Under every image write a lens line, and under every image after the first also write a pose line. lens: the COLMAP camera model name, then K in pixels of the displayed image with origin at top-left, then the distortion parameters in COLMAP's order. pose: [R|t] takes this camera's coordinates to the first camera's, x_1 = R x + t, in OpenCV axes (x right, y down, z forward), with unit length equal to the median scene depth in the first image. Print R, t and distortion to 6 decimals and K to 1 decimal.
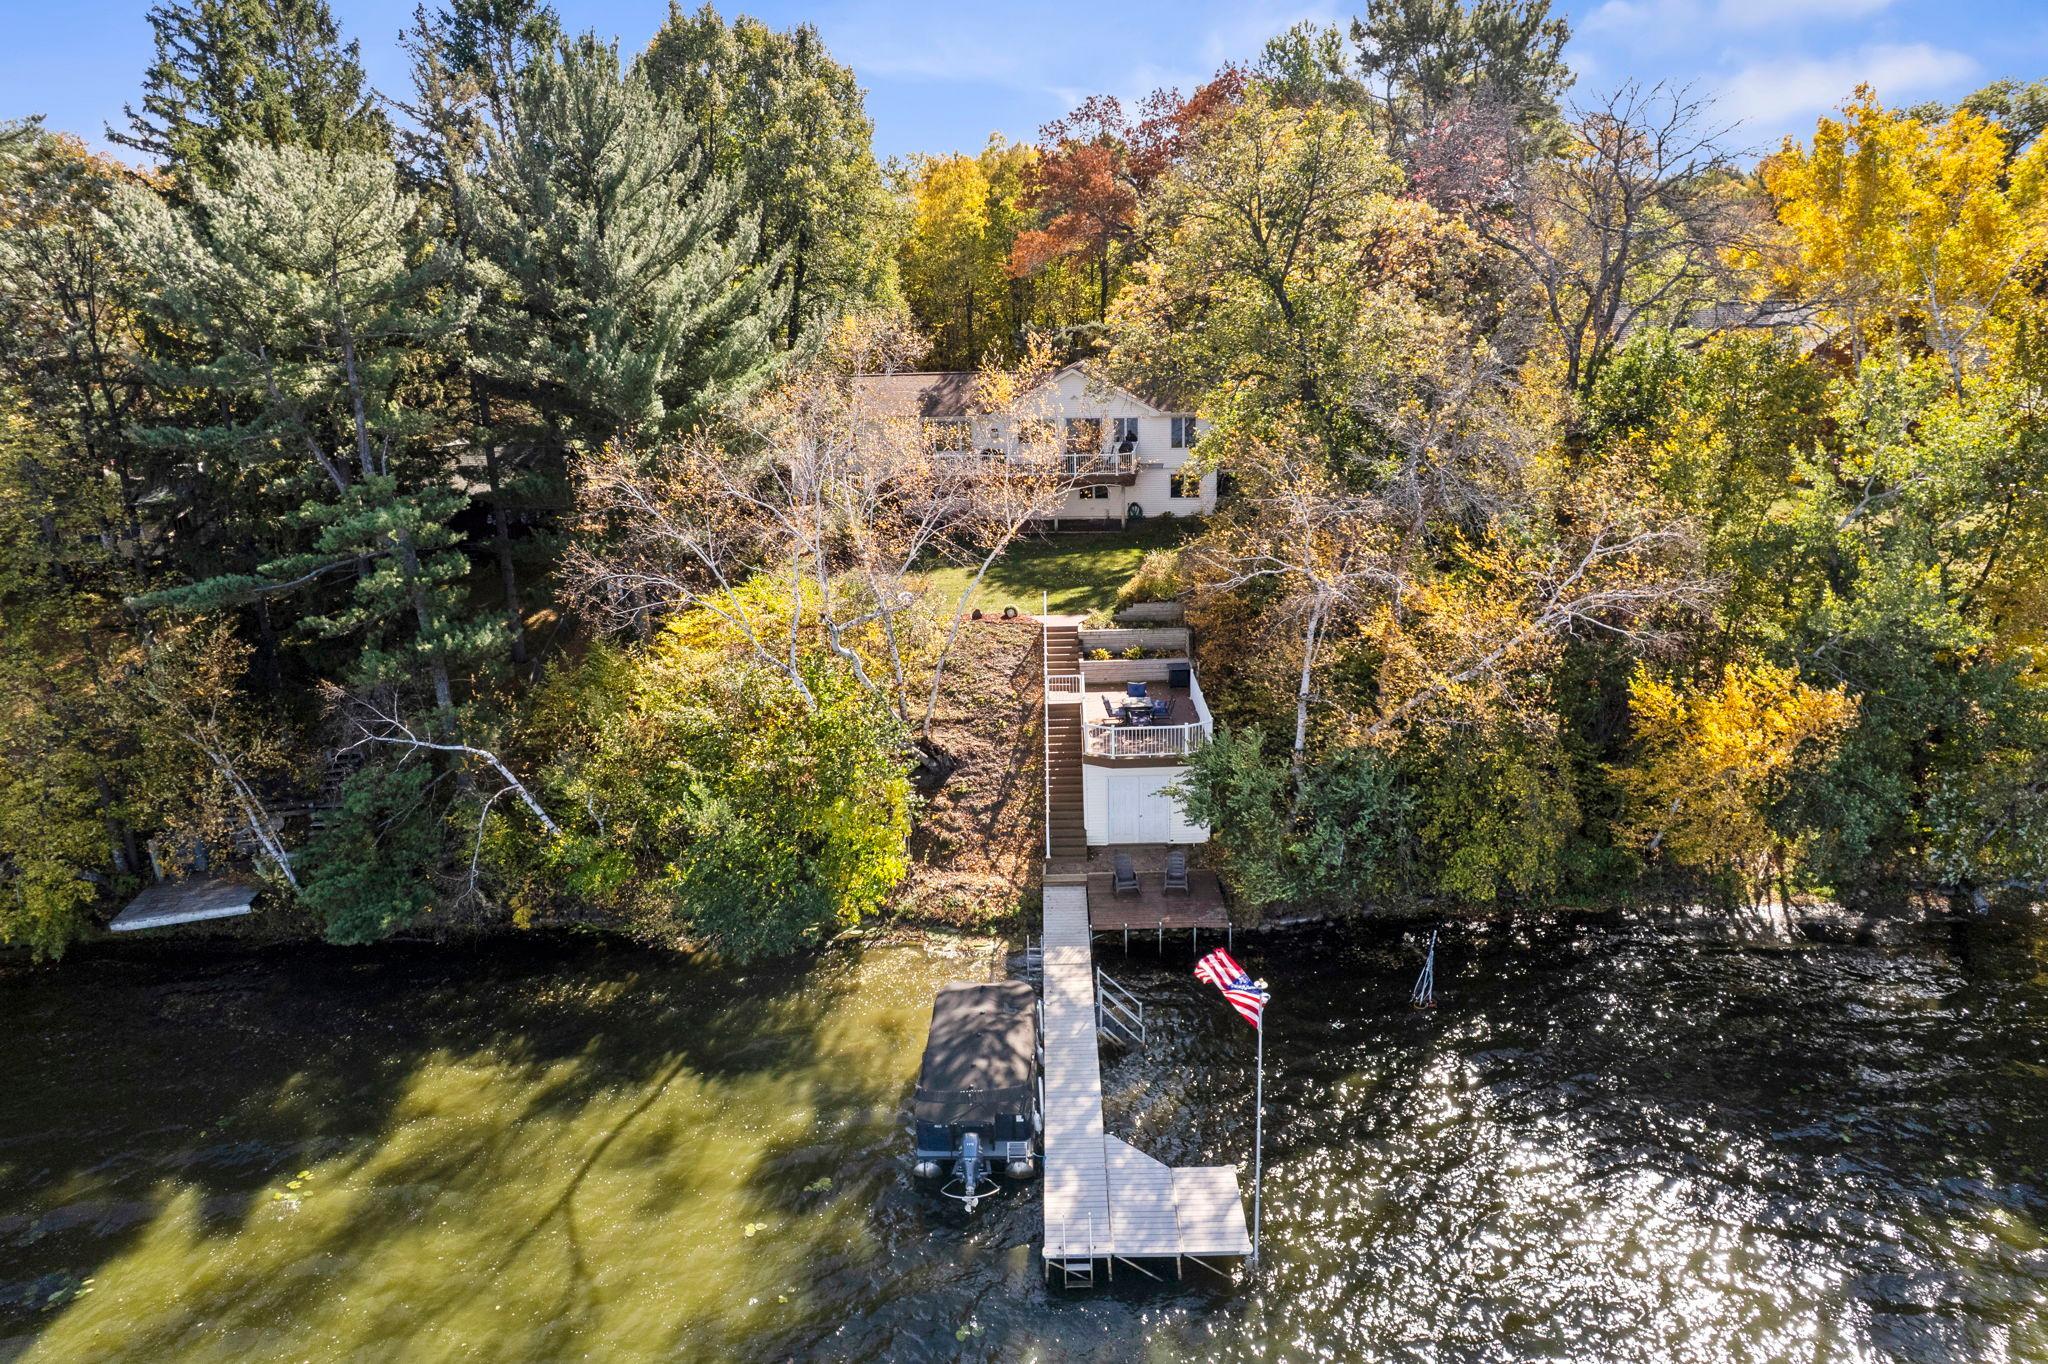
lens RADIAL K [[1353.1, 0, 1015.1], [0, 1353.1, 685.2], [0, 0, 1]] dist [-0.035573, 0.002343]
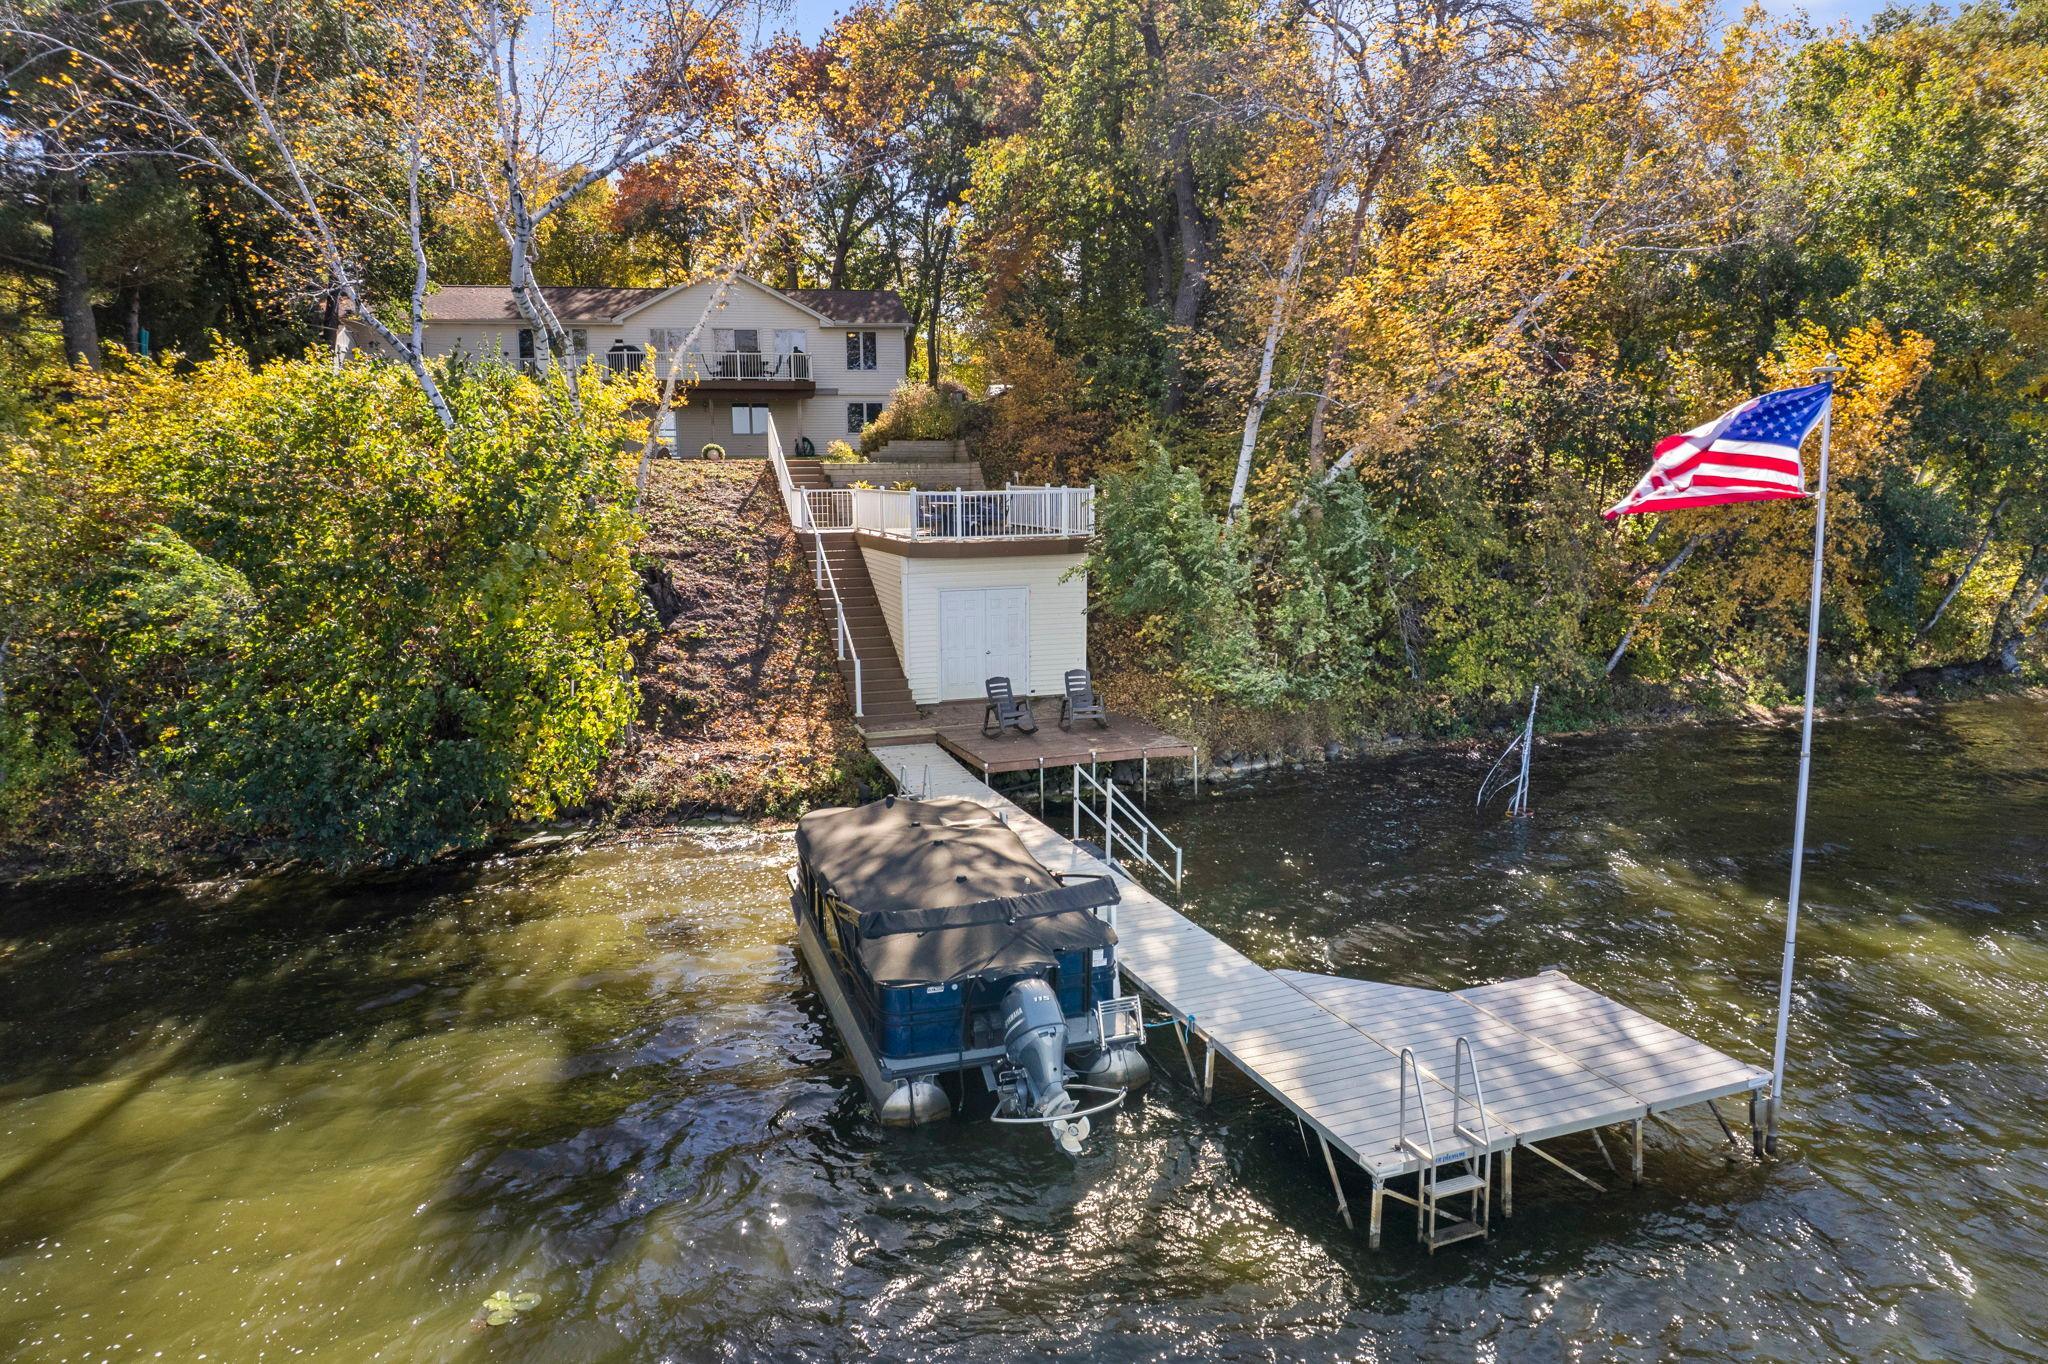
lens RADIAL K [[1314.5, 0, 1011.9], [0, 1314.5, 673.9], [0, 0, 1]] dist [-0.047071, -0.001328]
pose [[0.933678, -0.031207, 0.356750, -0.123261], [0.089138, 0.985095, -0.147116, 0.201386], [-0.346841, 0.169159, 0.922543, 0.409250]]
